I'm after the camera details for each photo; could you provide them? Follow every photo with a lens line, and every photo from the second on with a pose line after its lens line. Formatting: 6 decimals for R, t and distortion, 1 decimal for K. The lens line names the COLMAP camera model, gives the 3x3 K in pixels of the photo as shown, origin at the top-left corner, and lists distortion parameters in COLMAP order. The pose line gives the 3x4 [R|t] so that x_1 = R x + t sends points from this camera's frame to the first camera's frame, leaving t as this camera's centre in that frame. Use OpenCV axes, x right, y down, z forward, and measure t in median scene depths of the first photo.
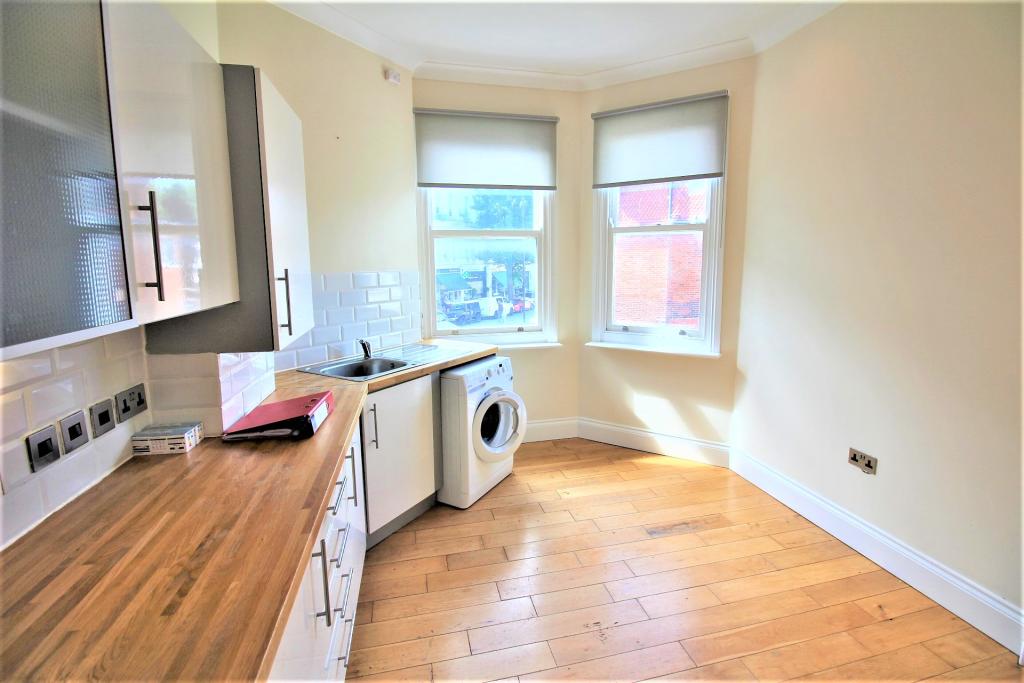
lens RADIAL K [[478.9, 0, 512.2], [0, 478.9, 326.5], [0, 0, 1]] dist [-0.002467, -0.000997]
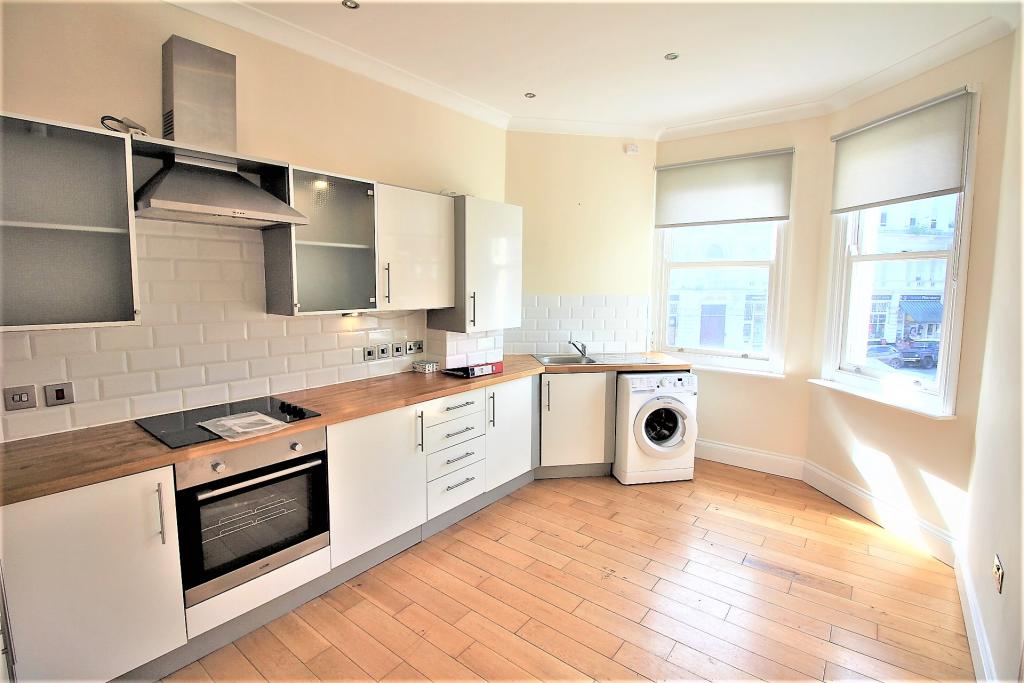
lens RADIAL K [[478.9, 0, 512.2], [0, 478.9, 326.5], [0, 0, 1]] dist [-0.002467, -0.000997]
pose [[0.627179, 0.085826, -0.774132, 0.569884], [-0.118637, 0.992840, 0.013958, -0.013082], [0.769787, 0.083086, 0.632871, -0.051725]]
